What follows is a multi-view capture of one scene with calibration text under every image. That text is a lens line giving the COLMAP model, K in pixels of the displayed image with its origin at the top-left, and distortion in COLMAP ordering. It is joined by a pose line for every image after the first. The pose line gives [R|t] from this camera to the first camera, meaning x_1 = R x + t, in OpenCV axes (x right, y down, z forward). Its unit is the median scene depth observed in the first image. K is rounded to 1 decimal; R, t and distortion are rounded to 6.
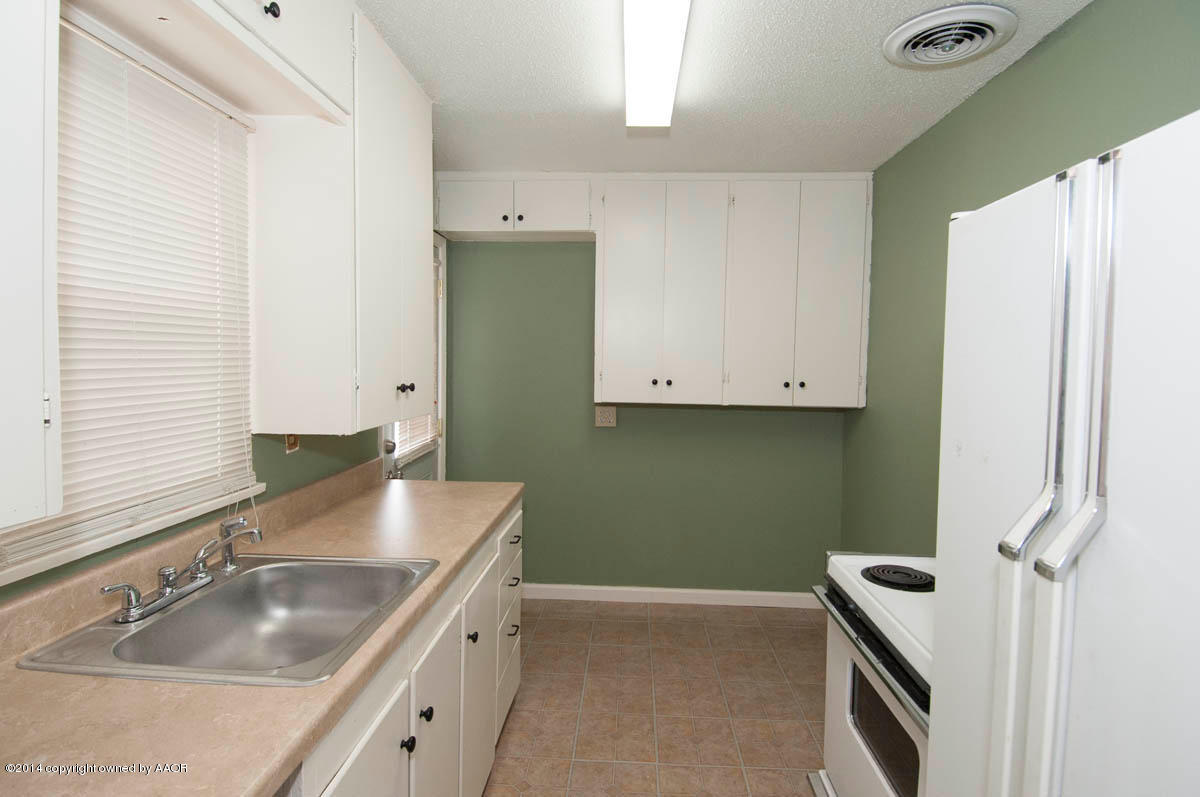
lens RADIAL K [[621.4, 0, 616.6], [0, 621.4, 385.7], [0, 0, 1]] dist [0.026849, -0.037078]
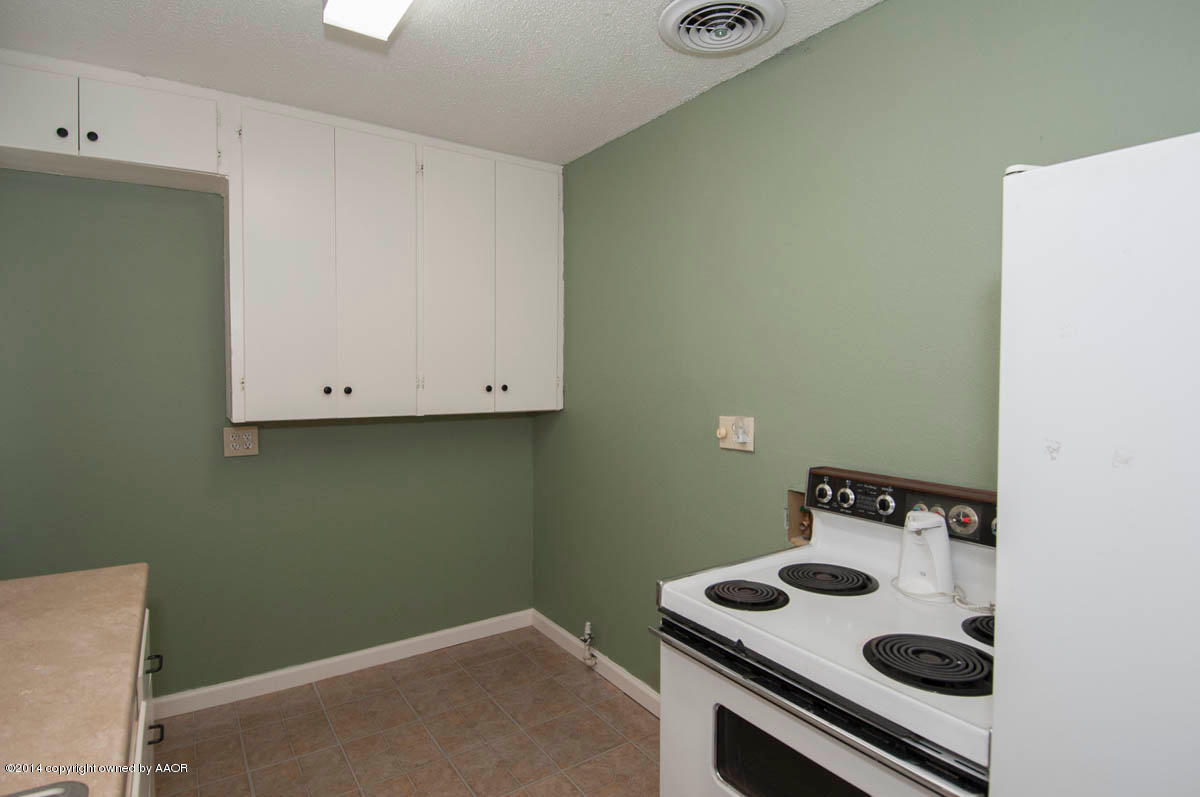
lens RADIAL K [[621.4, 0, 626.3], [0, 621.4, 386.8], [0, 0, 1]] dist [0.026849, -0.037078]
pose [[0.801782, -0.028239, 0.596949, -0.135744], [0.033694, 0.999430, 0.002023, 0.000815], [-0.596666, 0.018492, 0.802276, 0.242726]]
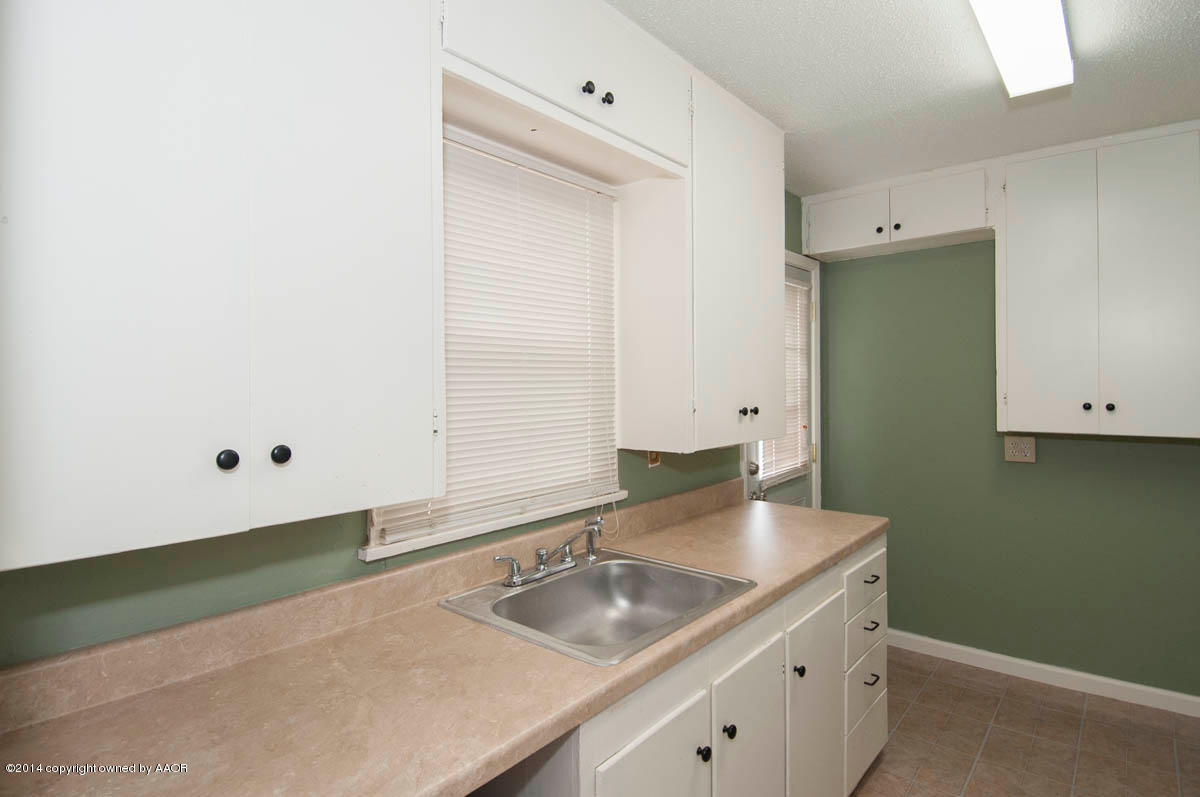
lens RADIAL K [[621.4, 0, 605.0], [0, 621.4, 385.7], [0, 0, 1]] dist [0.026849, -0.037078]
pose [[0.788673, -0.019164, -0.614514, 0.088911], [-0.005390, 0.999260, -0.038080, 0.001069], [0.614789, 0.033345, 0.787986, 0.026930]]
